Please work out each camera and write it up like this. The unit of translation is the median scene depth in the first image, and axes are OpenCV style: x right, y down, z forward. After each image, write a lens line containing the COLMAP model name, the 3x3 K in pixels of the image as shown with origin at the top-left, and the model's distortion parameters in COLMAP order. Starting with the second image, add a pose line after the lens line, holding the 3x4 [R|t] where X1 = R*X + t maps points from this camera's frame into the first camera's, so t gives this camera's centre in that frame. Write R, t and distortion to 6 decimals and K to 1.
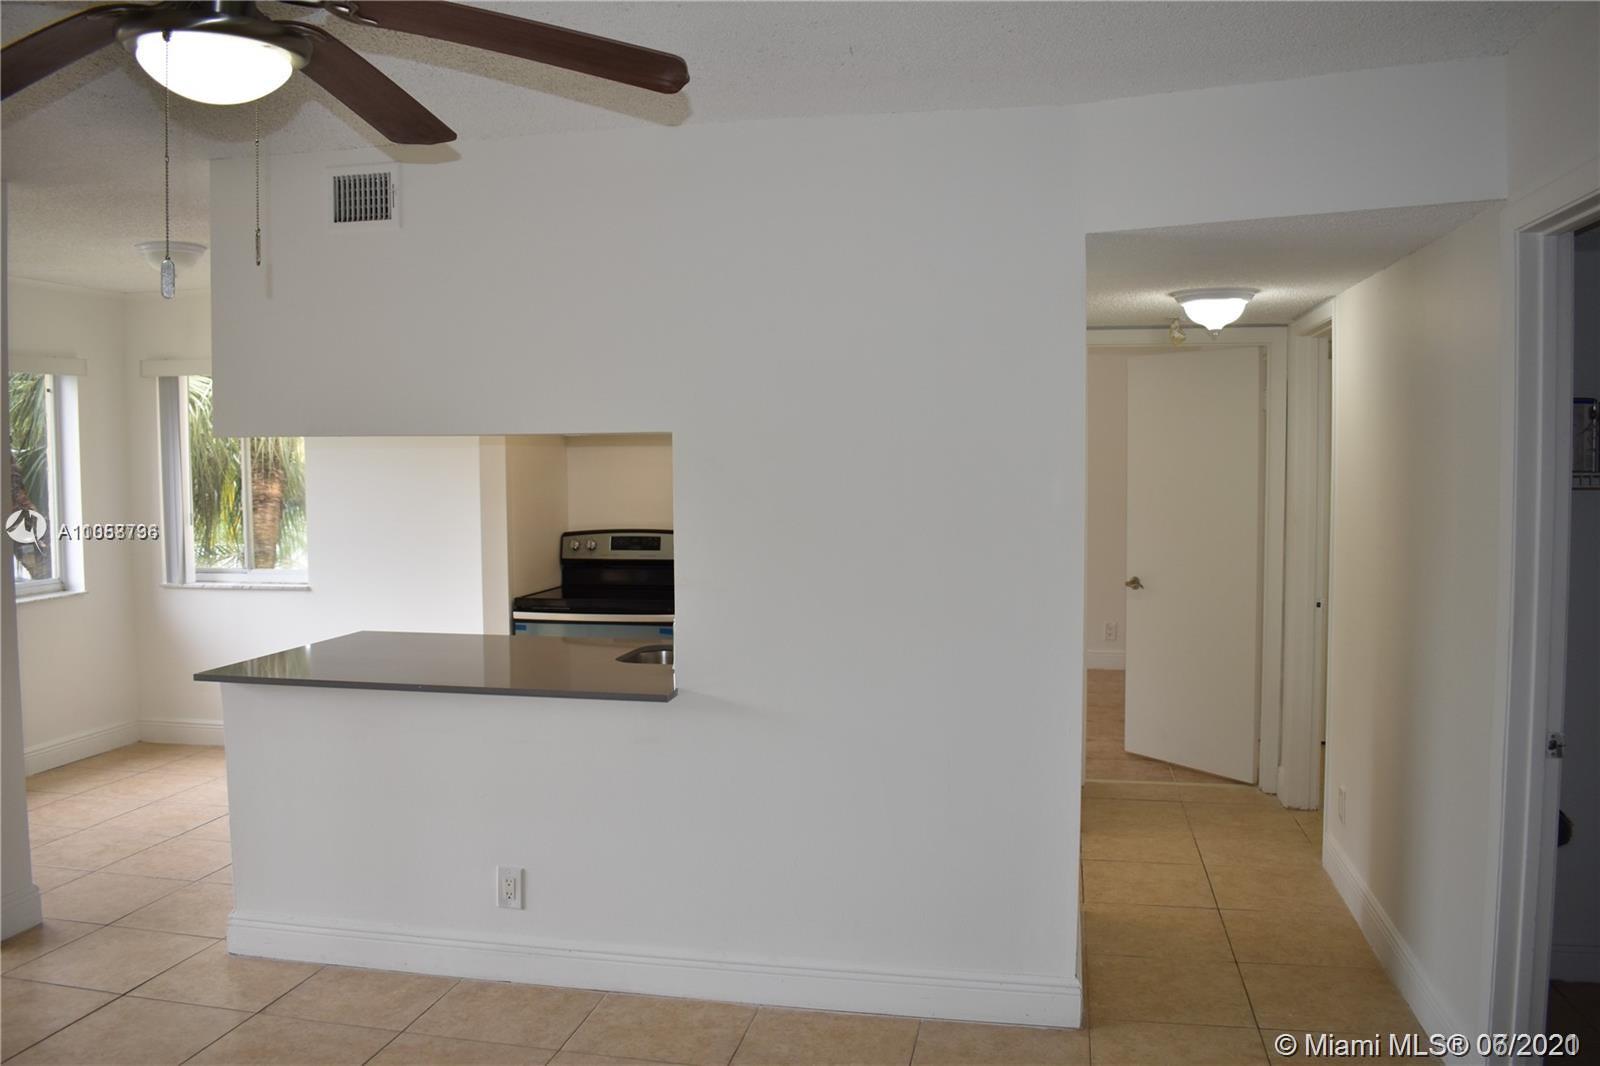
lens RADIAL K [[1243.5, 0, 809.2], [0, 1243.5, 528.4], [0, 0, 1]] dist [-0.092726, 0.010464]
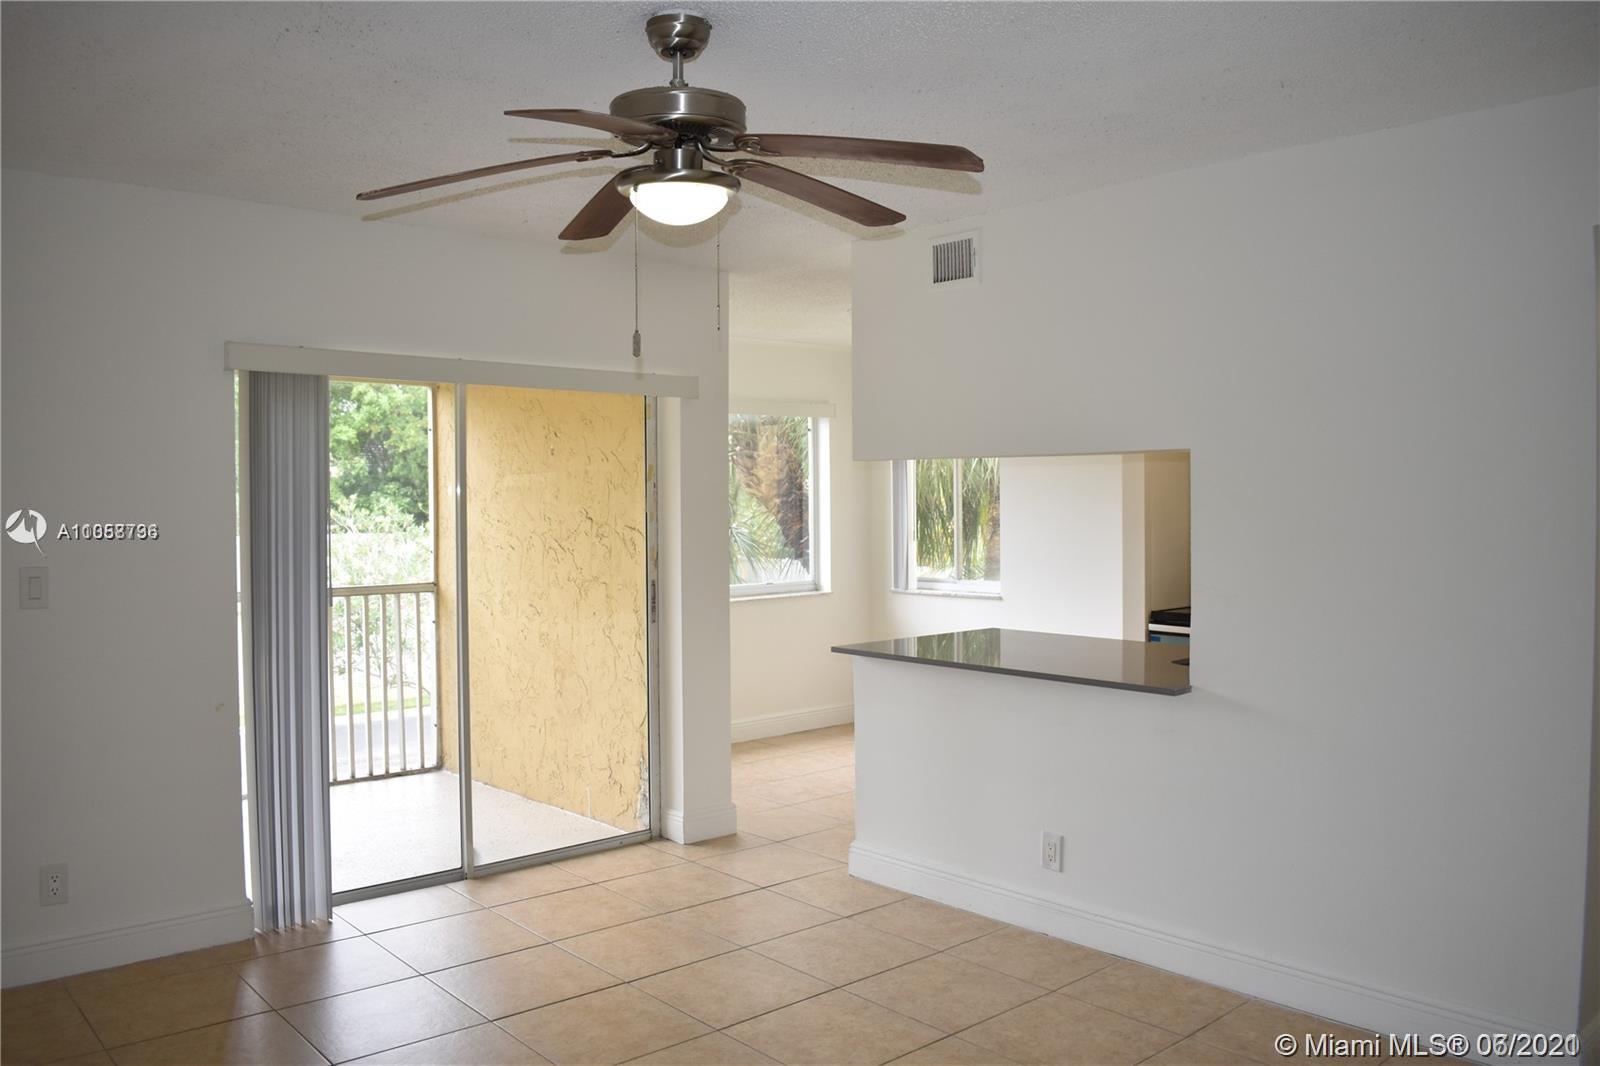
lens RADIAL K [[1251.8, 0, 811.4], [0, 1251.8, 524.5], [0, 0, 1]] dist [-0.094647, 0.010643]
pose [[0.797692, 0.011880, -0.602948, 0.259021], [-0.032079, 0.999226, -0.022751, 0.022160], [0.602212, 0.037490, 0.797456, -0.060675]]
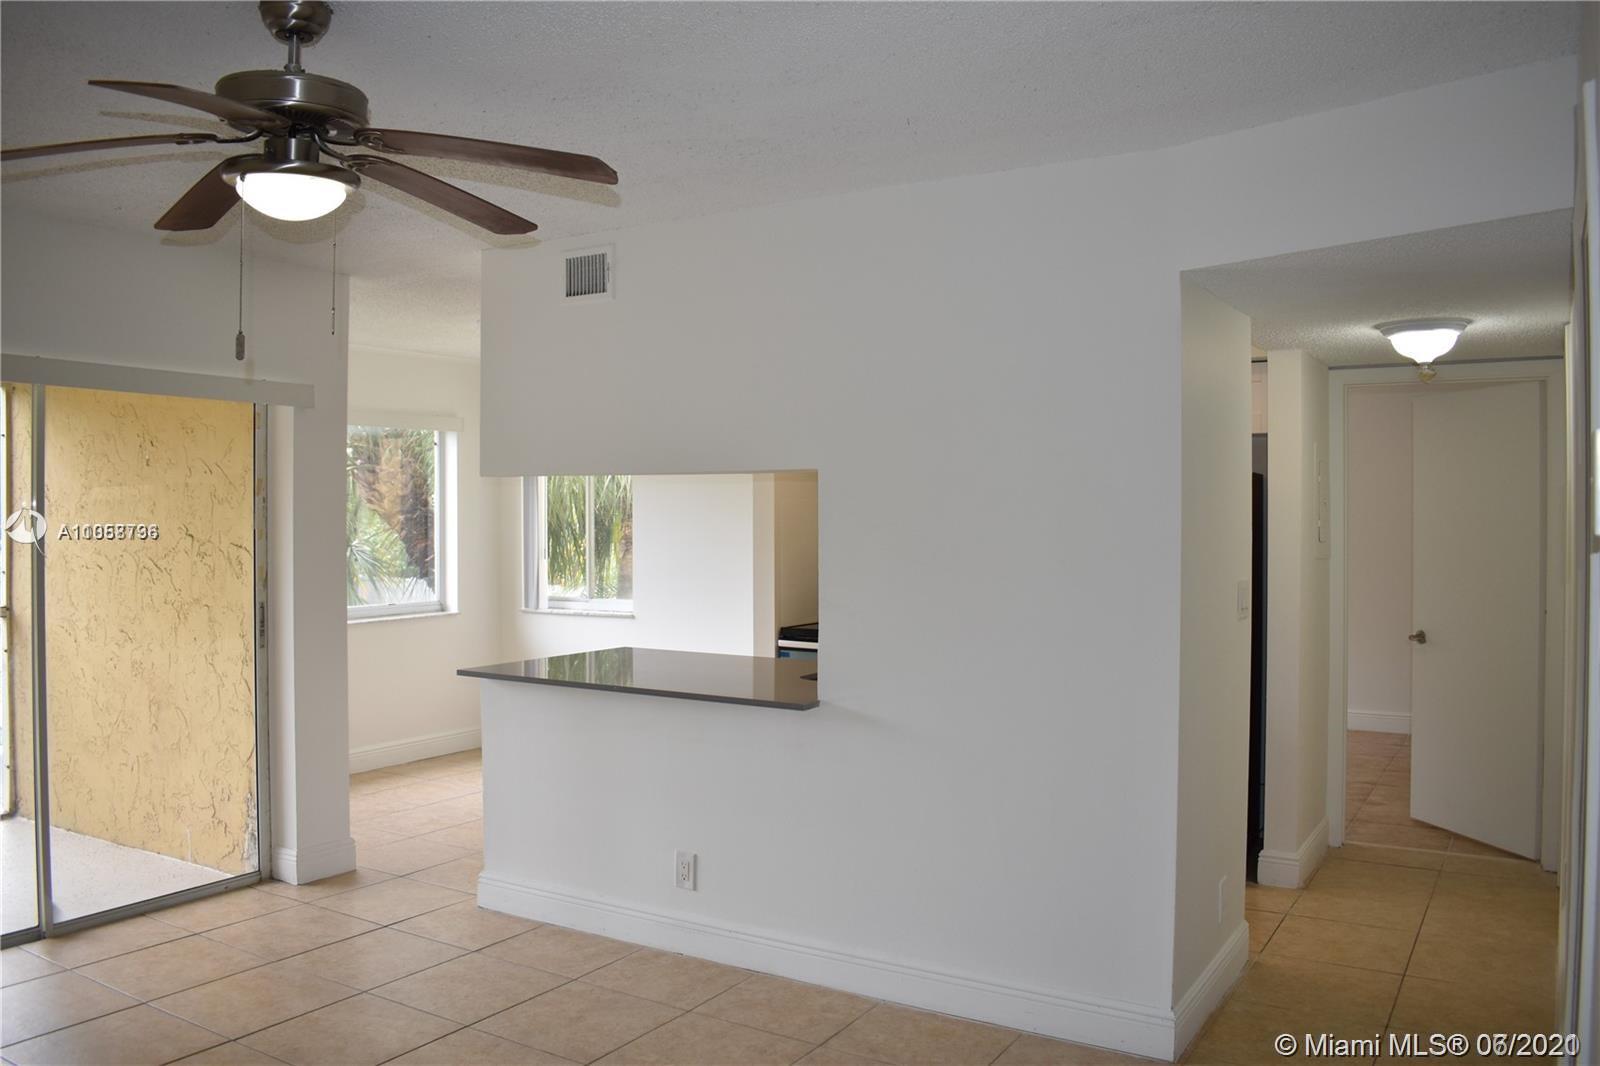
lens RADIAL K [[1251.8, 0, 811.4], [0, 1251.8, 524.5], [0, 0, 1]] dist [-0.094647, 0.010643]
pose [[0.937240, 0.007455, -0.348605, 0.255210], [-0.024877, 0.998653, -0.045527, 0.021718], [0.347796, 0.051342, 0.936163, -0.050380]]
